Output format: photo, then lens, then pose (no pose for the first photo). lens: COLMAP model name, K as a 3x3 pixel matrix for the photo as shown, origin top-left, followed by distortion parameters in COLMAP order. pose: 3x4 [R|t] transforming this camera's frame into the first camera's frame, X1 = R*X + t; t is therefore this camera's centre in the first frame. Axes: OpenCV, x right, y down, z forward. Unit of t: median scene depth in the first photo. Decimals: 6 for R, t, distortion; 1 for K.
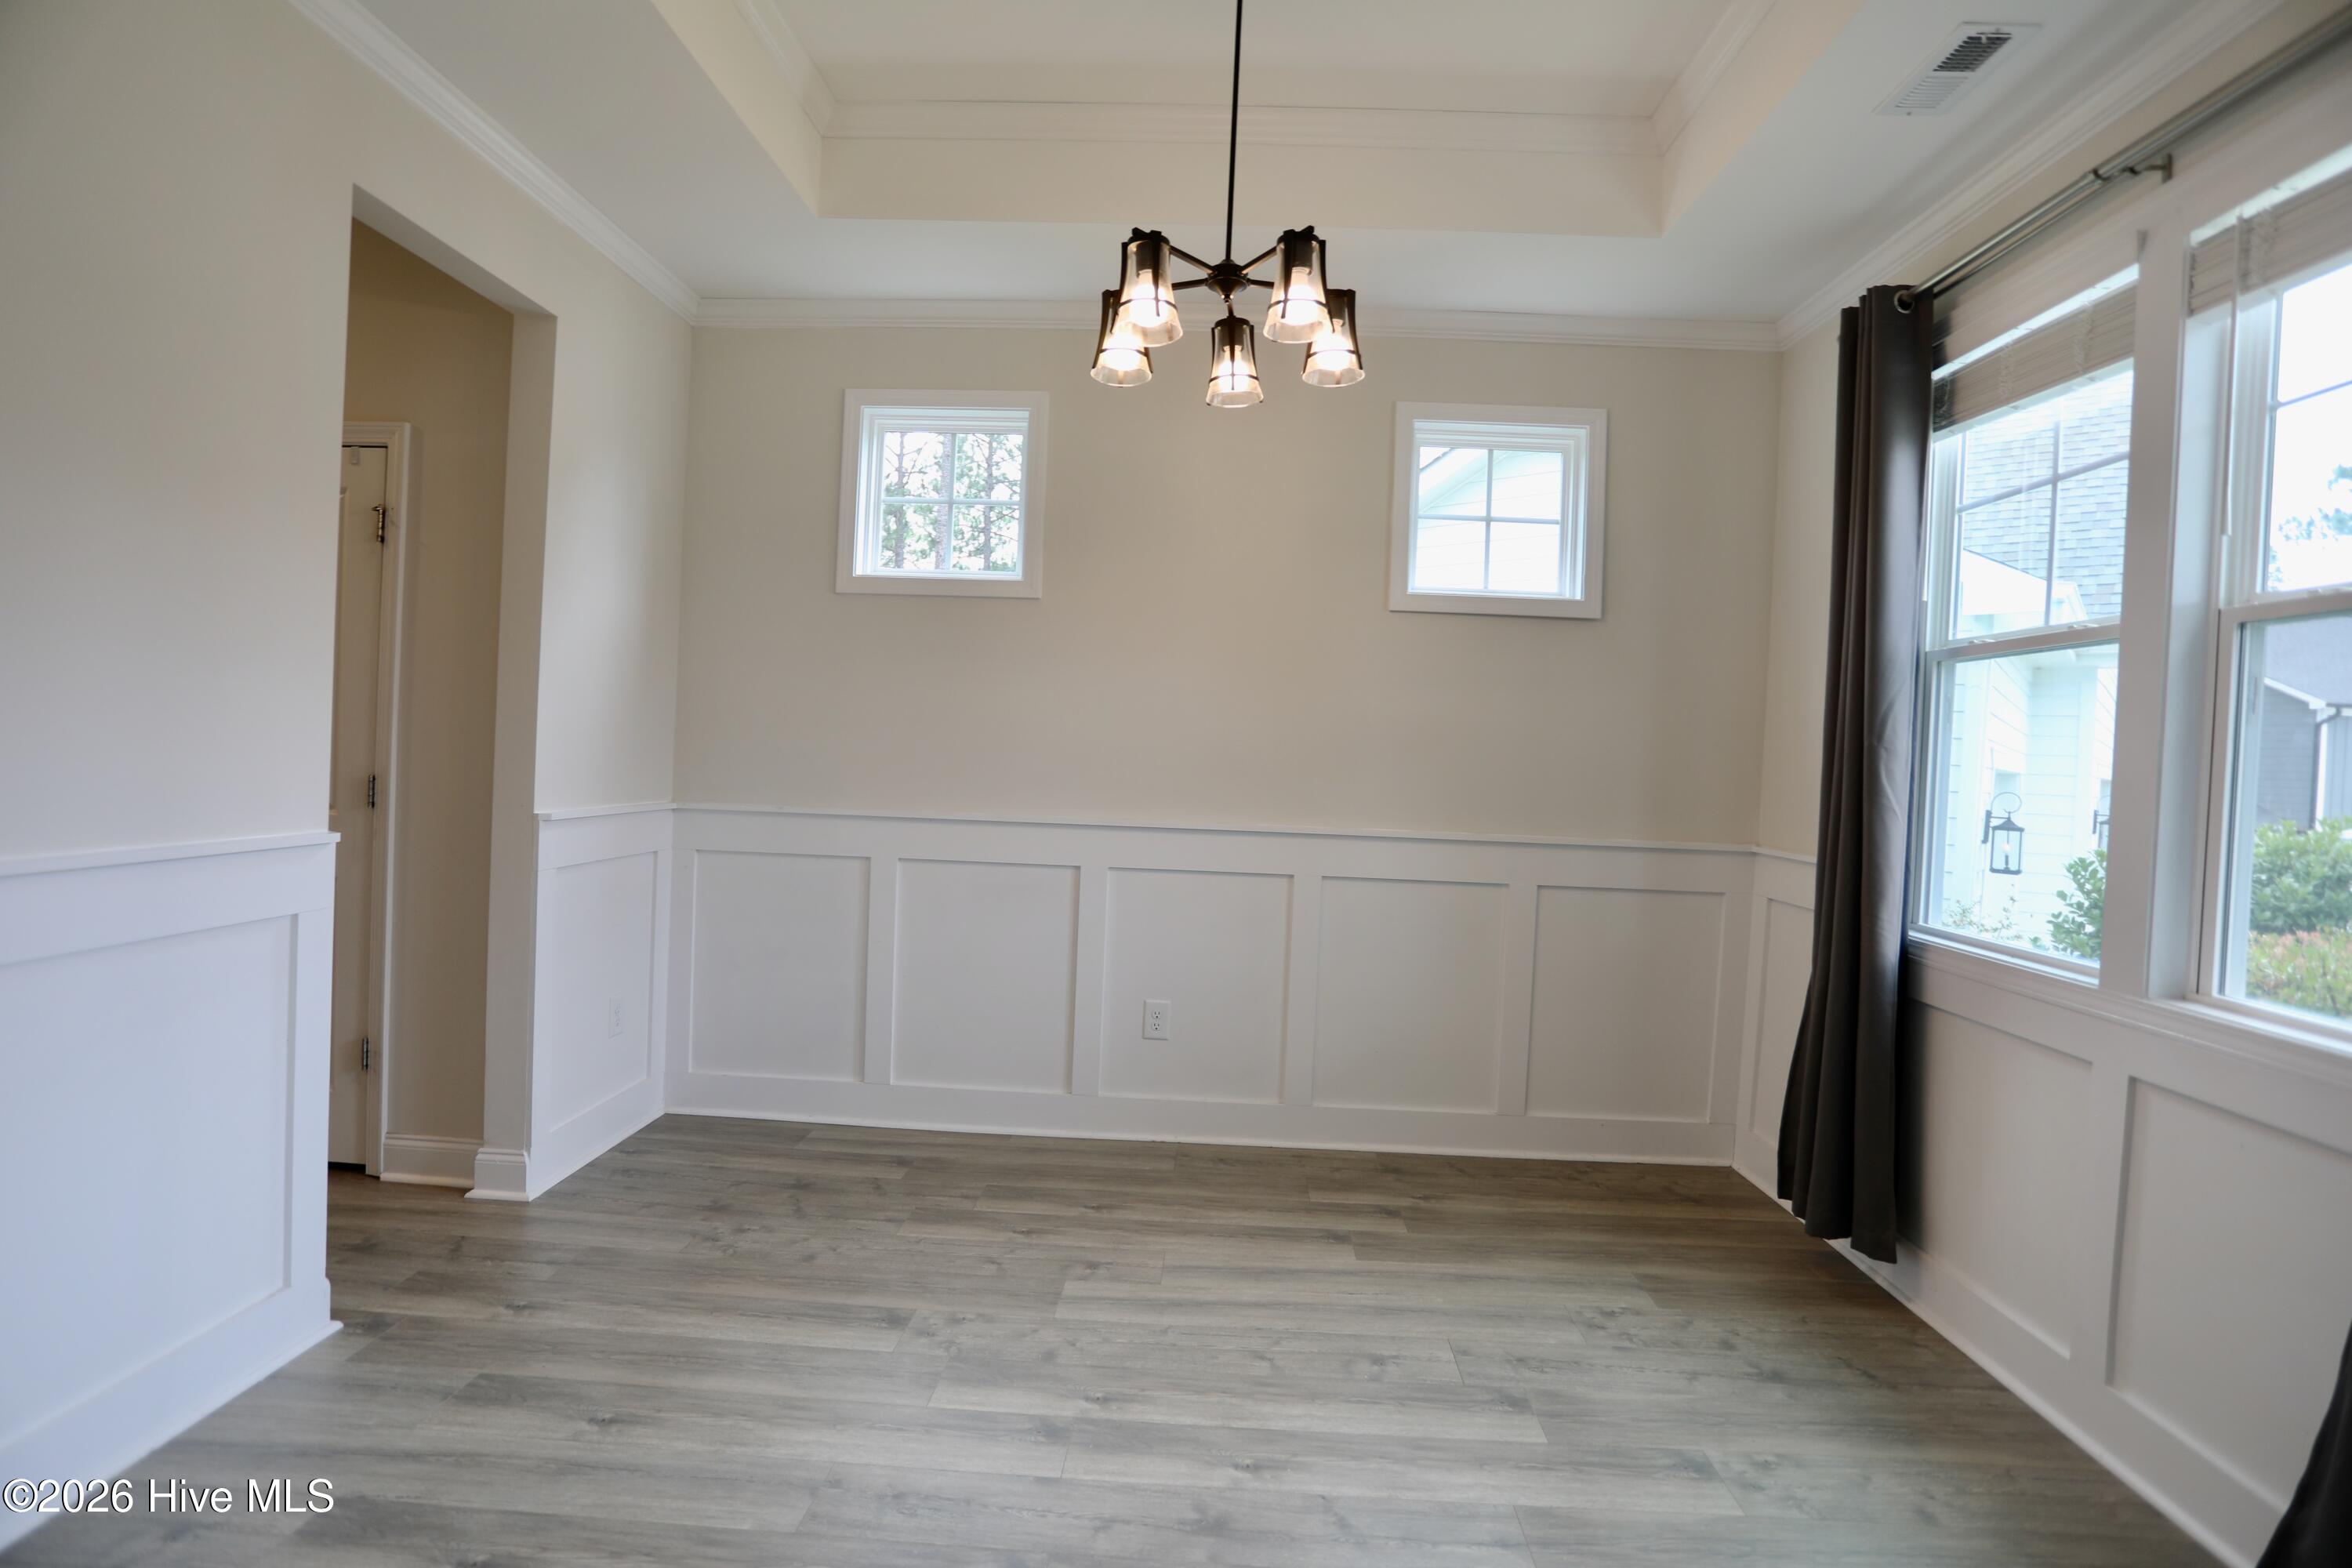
lens RADIAL K [[1141.7, 0, 1170.8], [0, 1141.7, 770.7], [0, 0, 1]] dist [-0.067563, 0.028128]
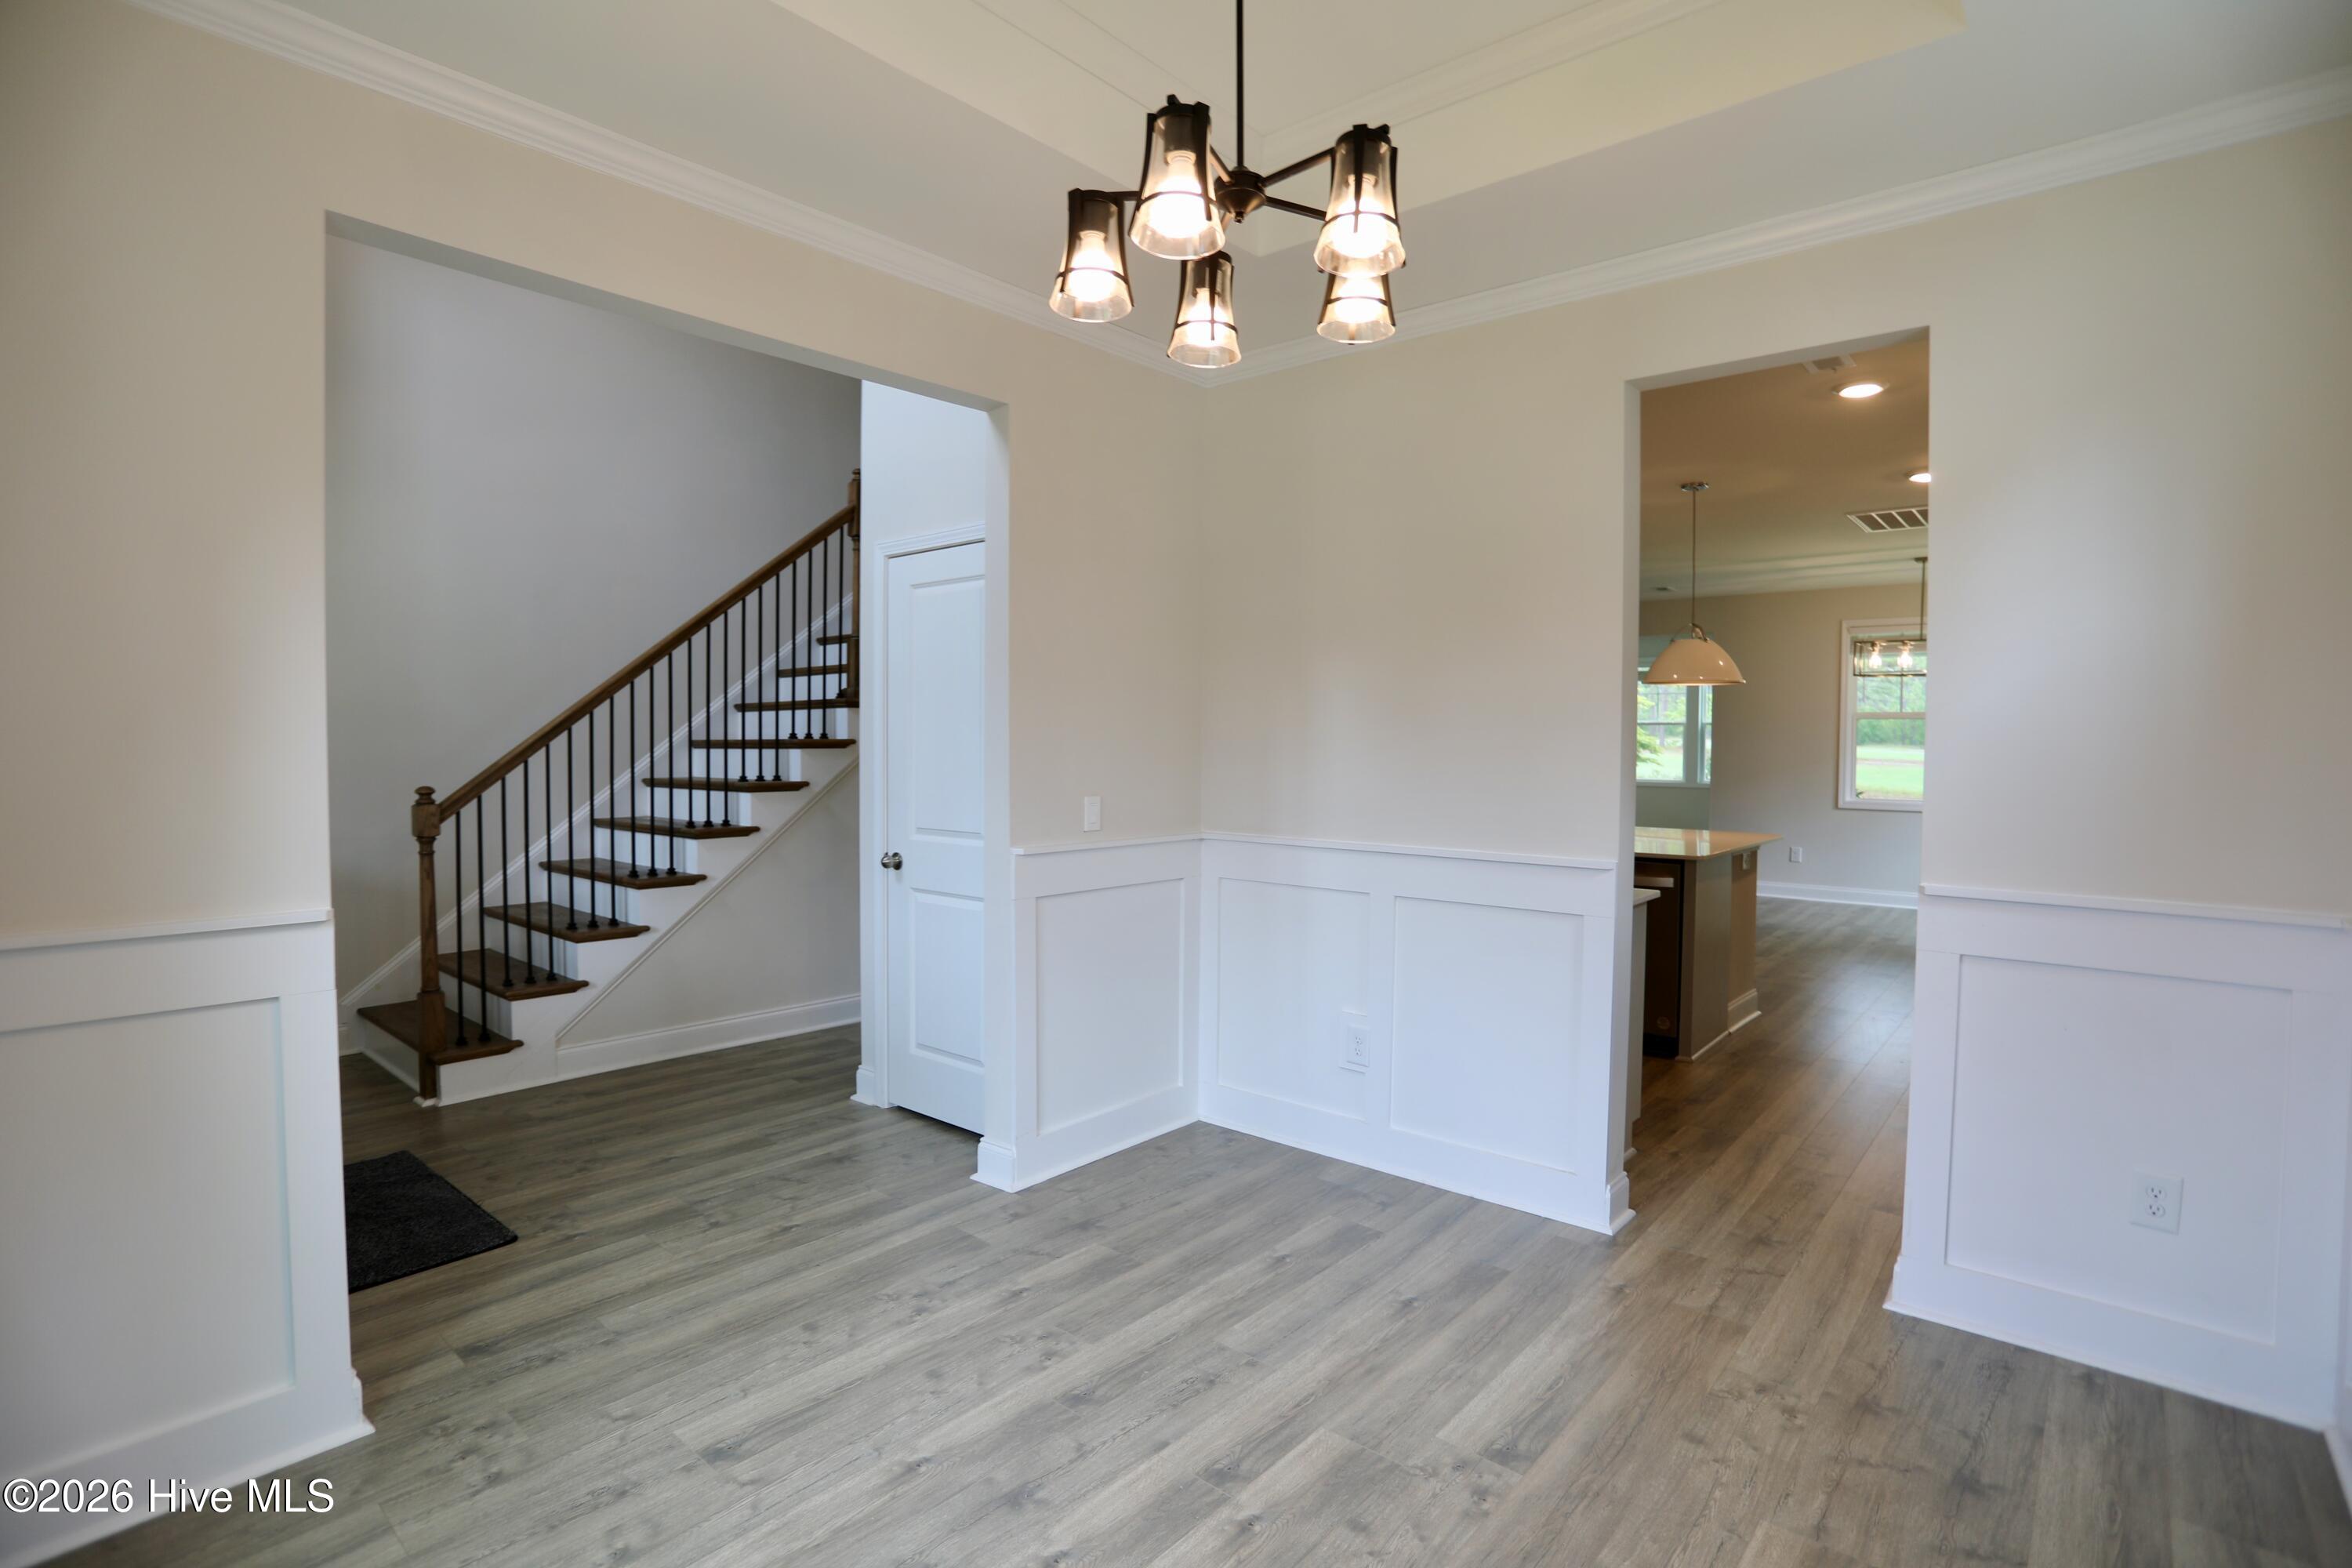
lens RADIAL K [[1141.7, 0, 1168.8], [0, 1141.7, 761.7], [0, 0, 1]] dist [-0.067563, 0.028128]
pose [[-0.622665, -0.027581, -0.782002, 0.498920], [-0.044920, 0.998990, 0.000532, -0.032437], [0.781198, 0.035459, -0.623275, 1.075913]]
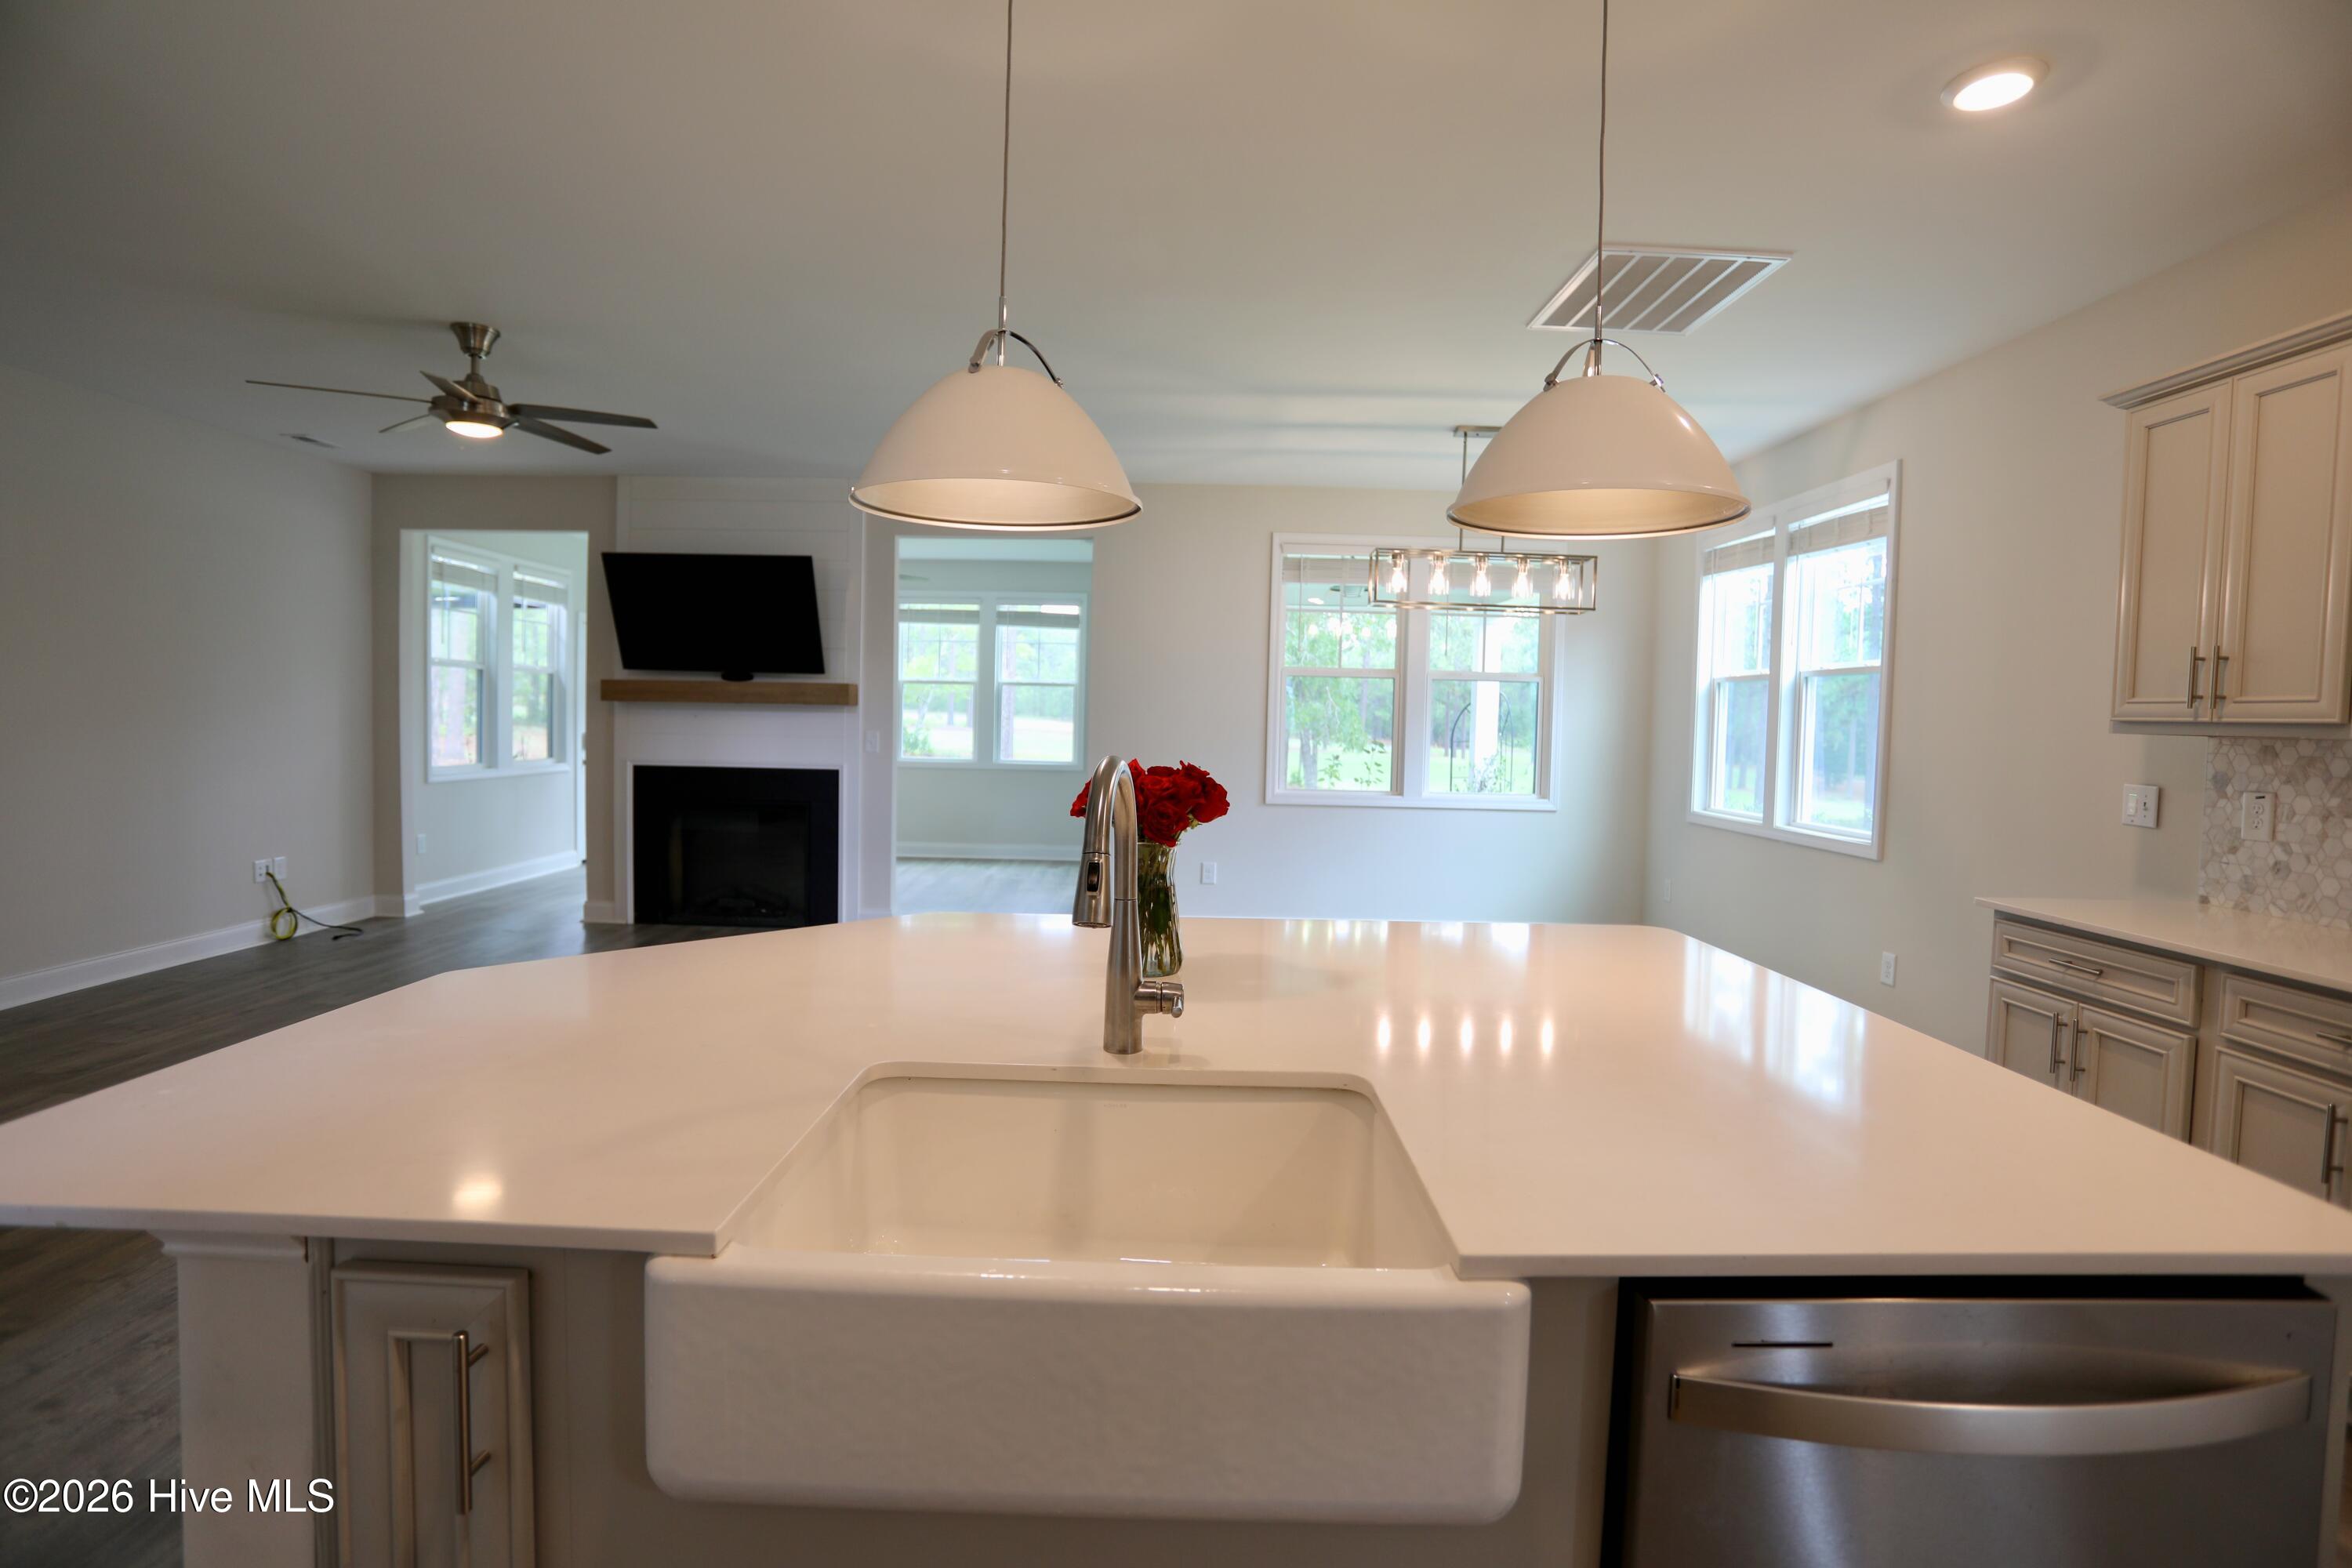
lens RADIAL K [[1141.7, 0, 1173.8], [0, 1141.7, 769.3], [0, 0, 1]] dist [-0.067563, 0.028128]
pose [[0.046670, 0.005978, -0.998892, -0.938713], [-0.041986, 0.999110, 0.004017, -0.056692], [0.998028, 0.041752, 0.046879, 0.326485]]
